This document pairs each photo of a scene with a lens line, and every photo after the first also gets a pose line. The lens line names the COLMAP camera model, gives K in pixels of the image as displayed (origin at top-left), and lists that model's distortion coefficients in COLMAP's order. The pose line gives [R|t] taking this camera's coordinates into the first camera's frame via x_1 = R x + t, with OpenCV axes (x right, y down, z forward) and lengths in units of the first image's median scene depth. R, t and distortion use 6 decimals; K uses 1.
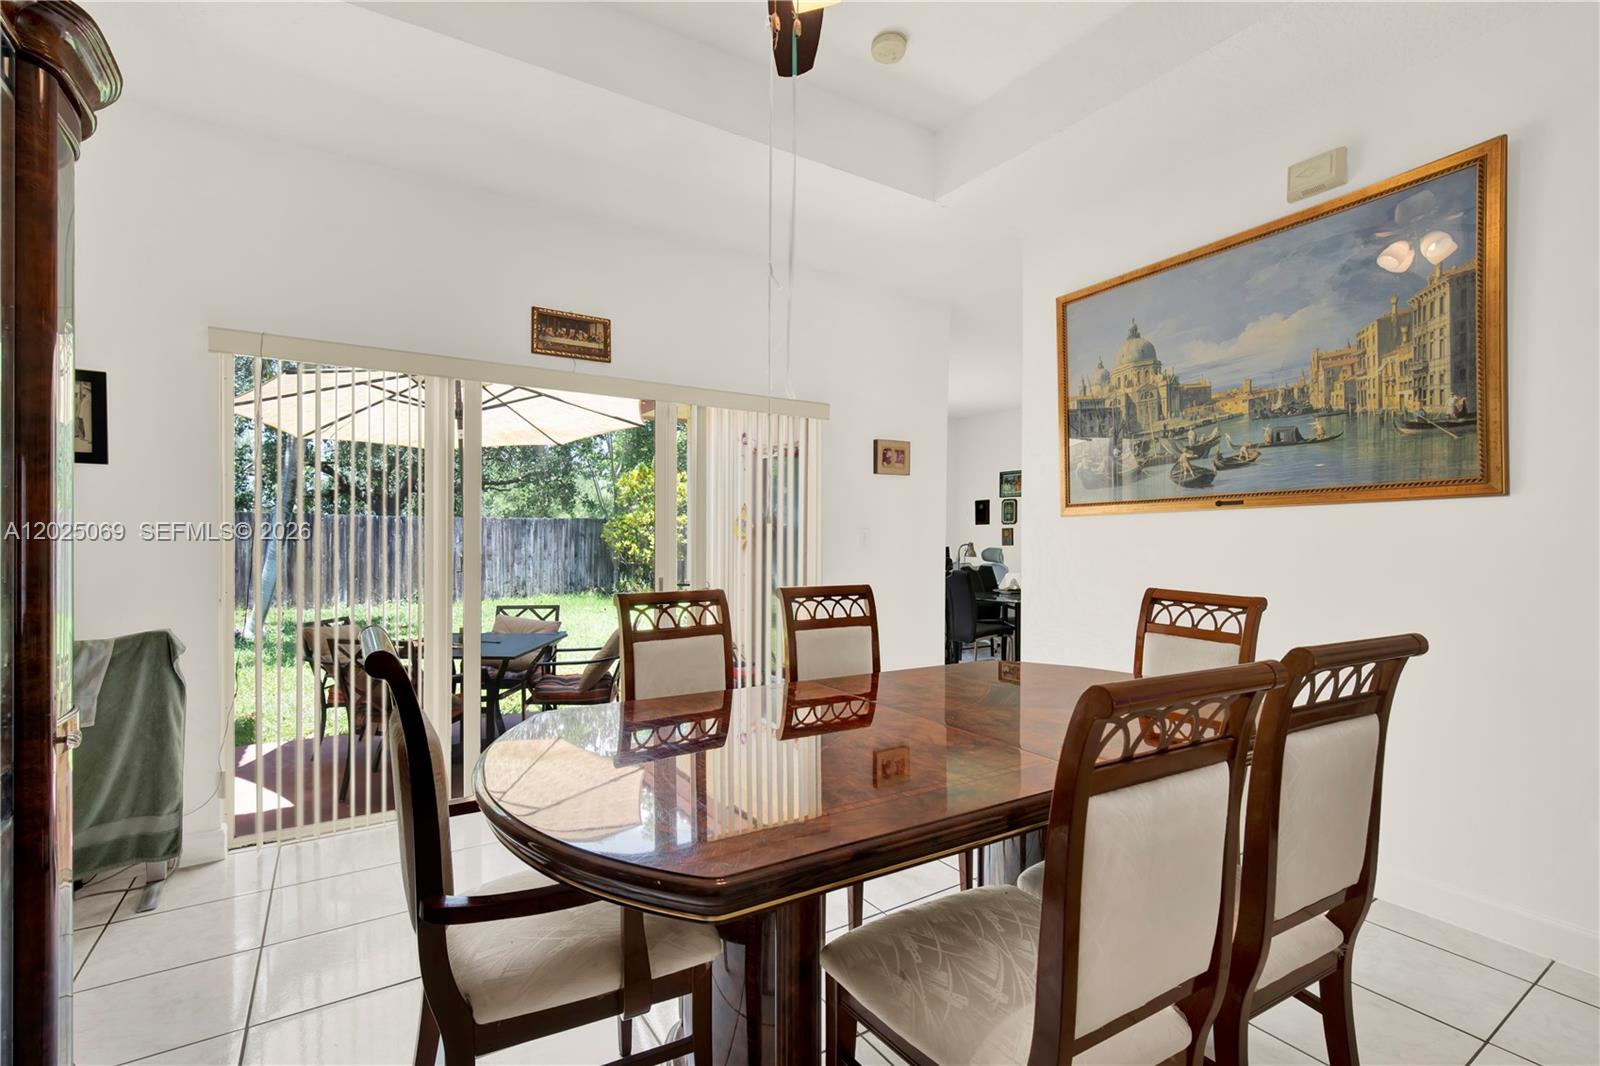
lens RADIAL K [[723.7, 0, 822.8], [0, 723.7, 541.5], [0, 0, 1]] dist [0.036257, 0.000288]
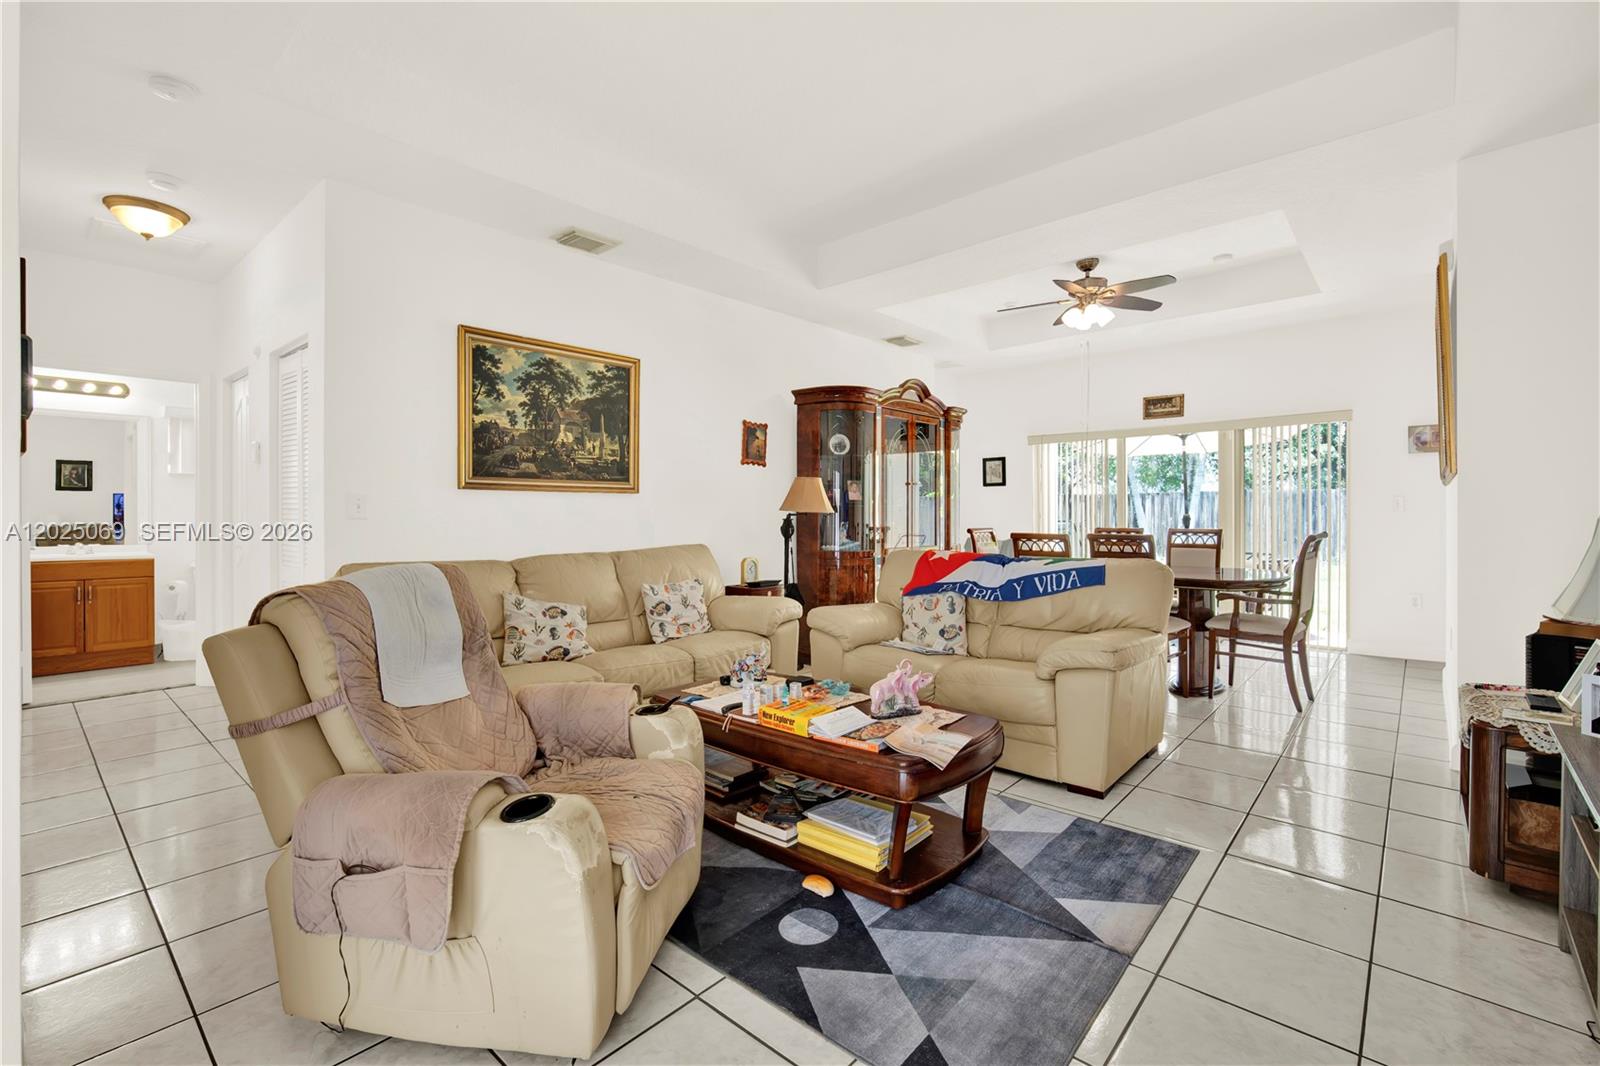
lens RADIAL K [[705.1, 0, 806.5], [0, 705.1, 511.7], [0, 0, 1]] dist [-0.009023, -0.000103]
pose [[0.260029, -0.004014, -0.965592, 1.275819], [0.004523, 0.999985, -0.002939, 0.011020], [0.965590, -0.003603, 0.260044, -0.466316]]
